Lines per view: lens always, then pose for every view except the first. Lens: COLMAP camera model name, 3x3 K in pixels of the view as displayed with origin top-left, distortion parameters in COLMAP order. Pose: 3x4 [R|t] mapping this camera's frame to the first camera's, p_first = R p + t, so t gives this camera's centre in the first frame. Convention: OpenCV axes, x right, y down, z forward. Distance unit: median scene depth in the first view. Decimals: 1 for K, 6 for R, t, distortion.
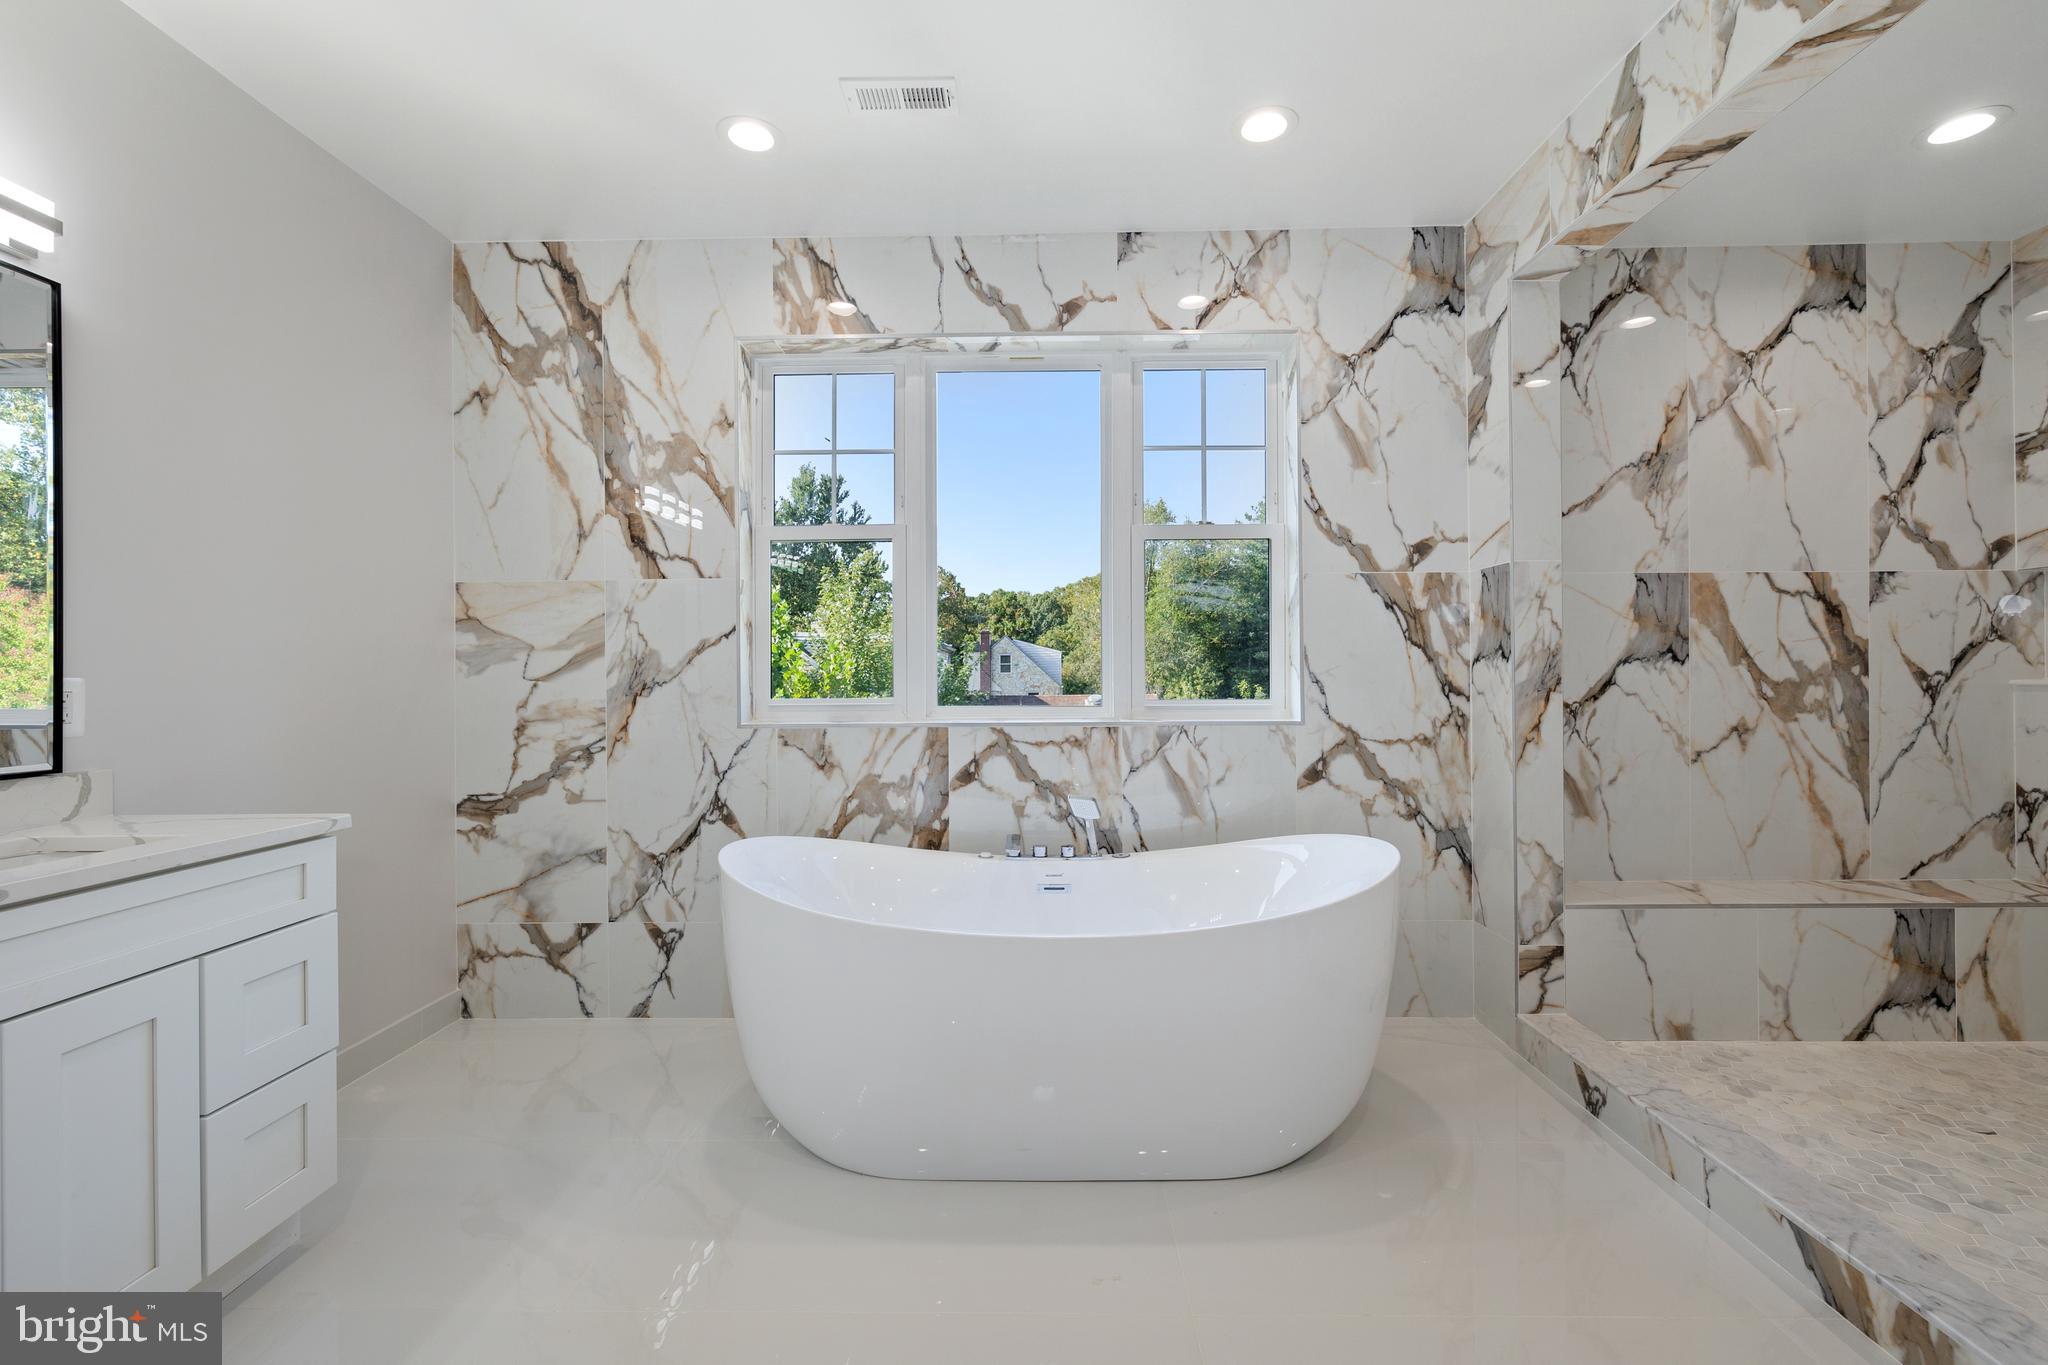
lens RADIAL K [[872.9, 0, 1026.0], [0, 872.9, 675.1], [0, 0, 1]] dist [0.001310, -0.000865]
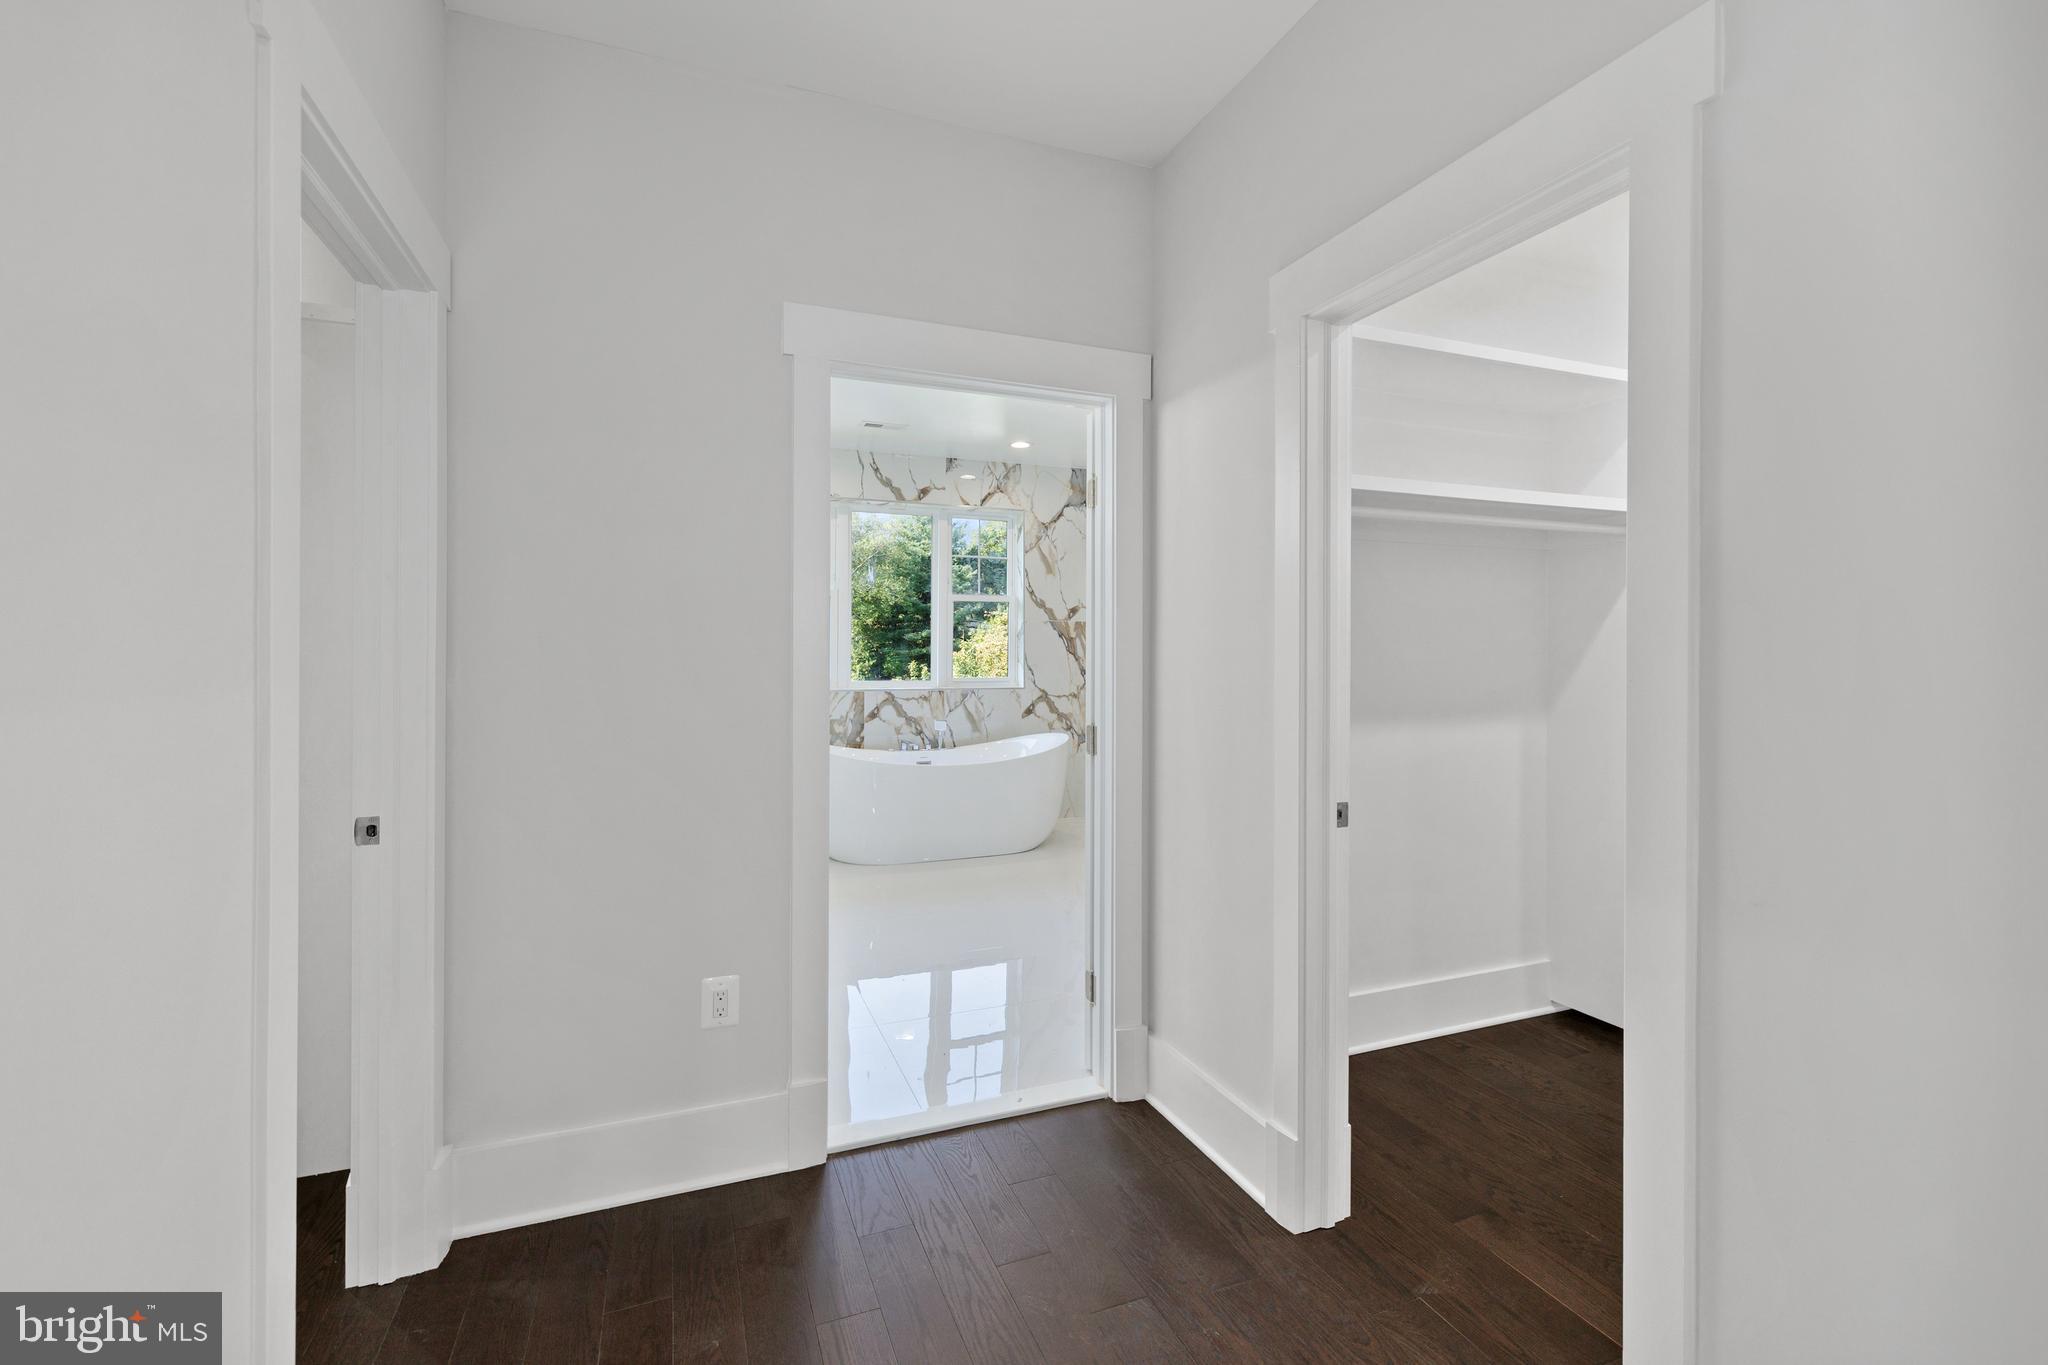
lens RADIAL K [[872.9, 0, 1015.9], [0, 872.9, 654.7], [0, 0, 1]] dist [0.001310, -0.000865]
pose [[0.924631, 0.008331, 0.380774, -0.544002], [-0.008706, 0.999962, -0.000737, -0.028005], [-0.380766, -0.002634, 0.924668, -1.031484]]
